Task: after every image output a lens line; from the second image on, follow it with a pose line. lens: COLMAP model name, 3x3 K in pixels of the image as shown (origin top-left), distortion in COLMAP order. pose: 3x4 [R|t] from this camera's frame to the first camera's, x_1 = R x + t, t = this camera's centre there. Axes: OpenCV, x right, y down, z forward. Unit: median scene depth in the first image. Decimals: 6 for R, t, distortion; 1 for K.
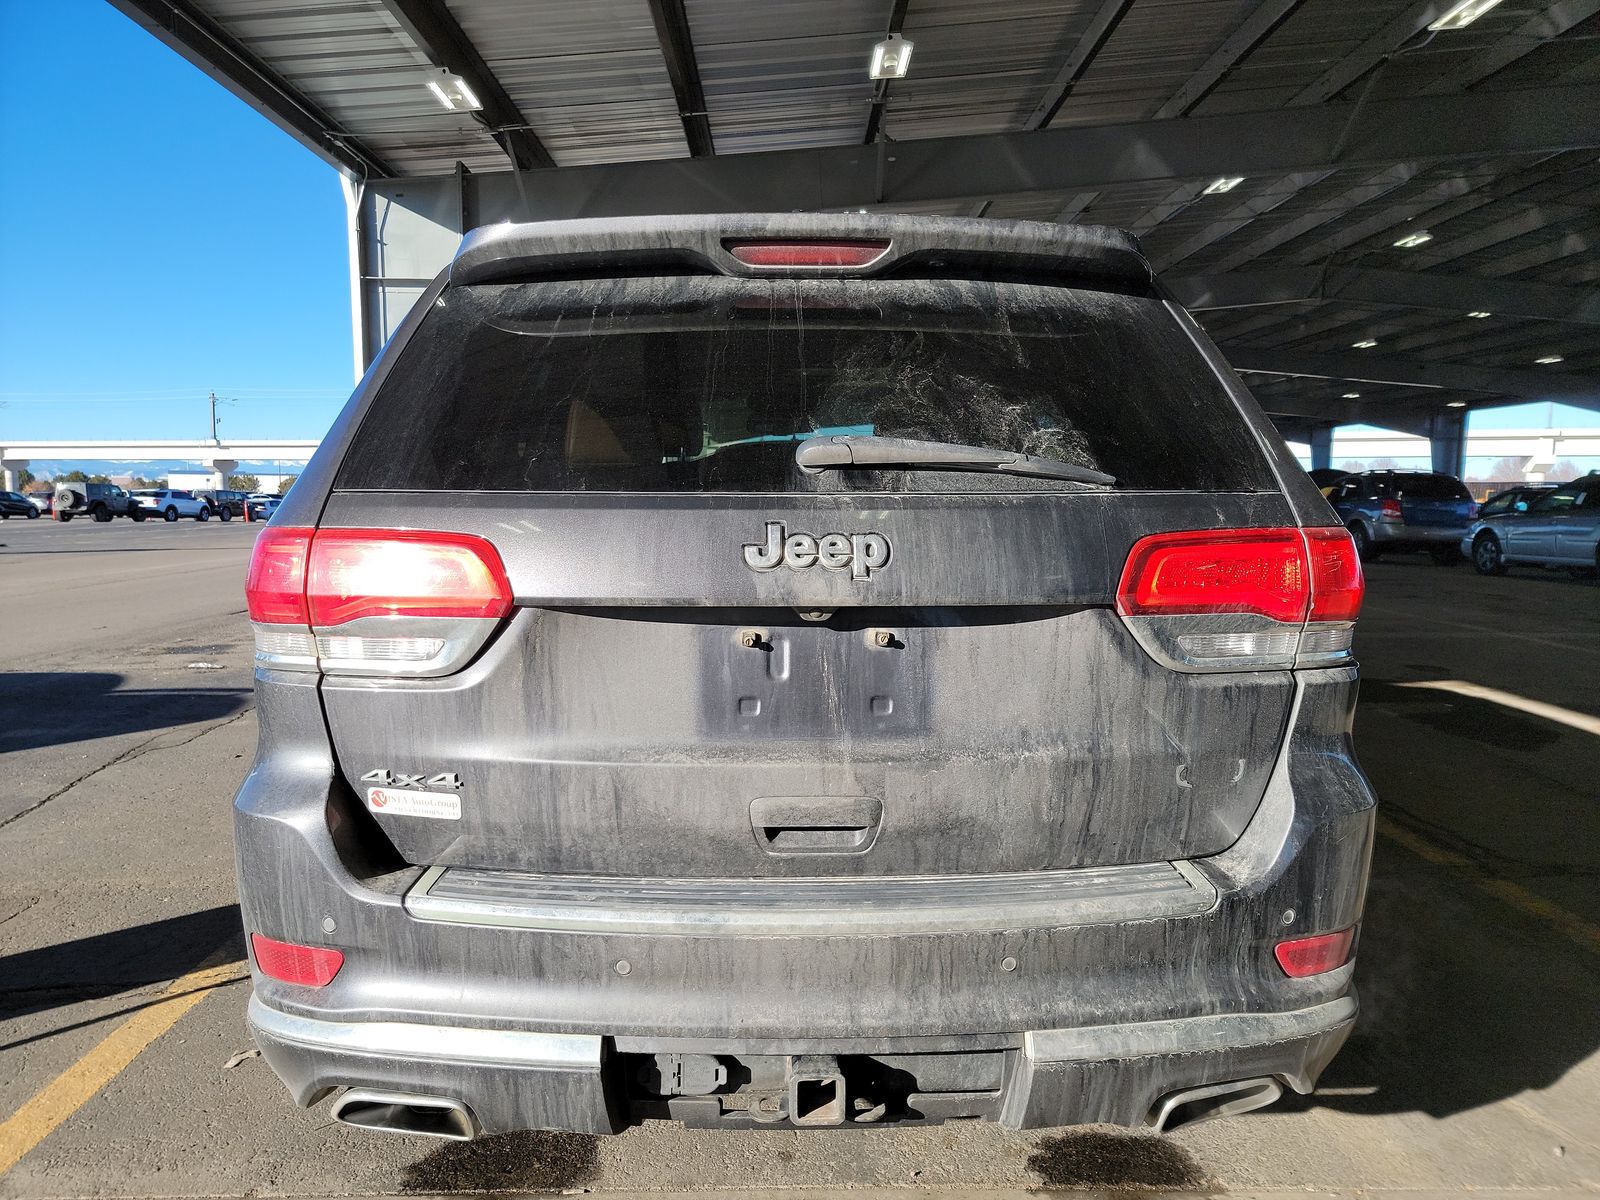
lens RADIAL K [[1102.2, 0, 795.2], [0, 1102.2, 598.9], [0, 0, 1]] dist [0.060057, -0.048439]
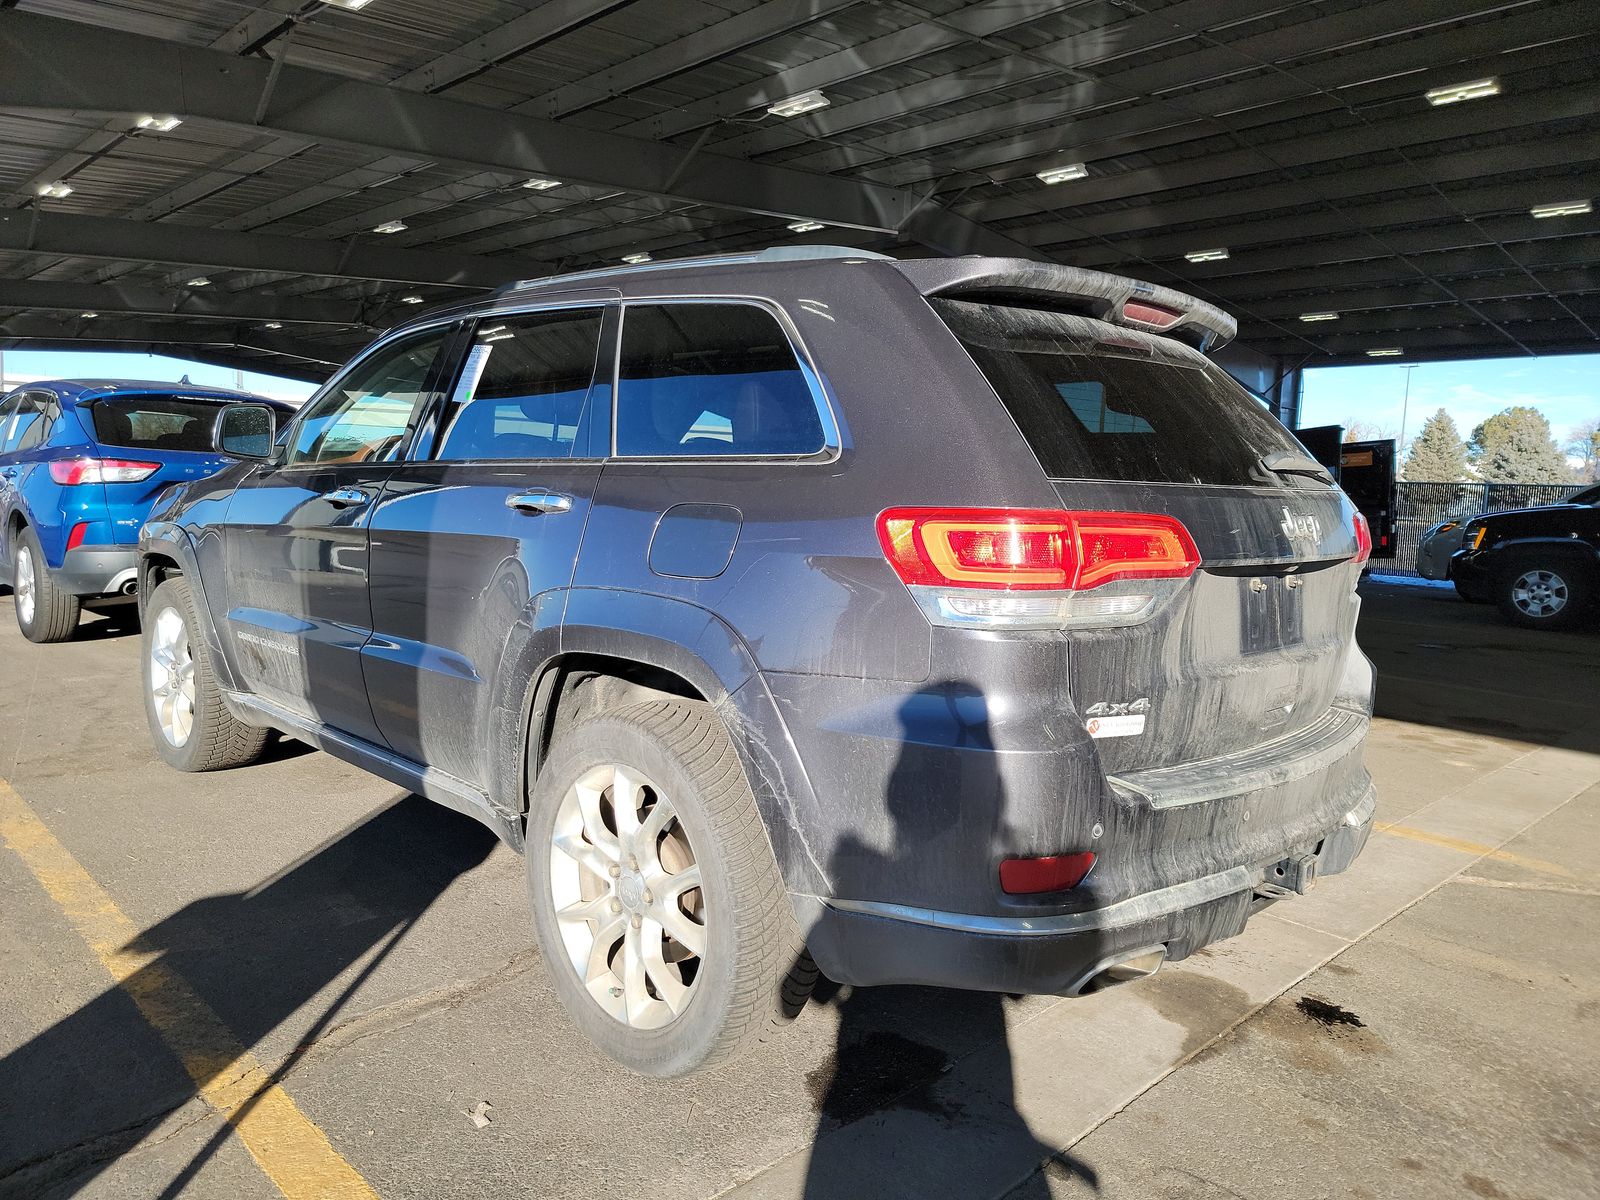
lens RADIAL K [[1102.2, 0, 795.2], [0, 1102.2, 598.9], [0, 0, 1]] dist [0.060057, -0.048439]
pose [[0.715892, -0.049907, 0.696425, -1.298428], [0.030441, 0.998725, 0.040278, -0.021984], [-0.697547, -0.007635, 0.716498, 0.302439]]
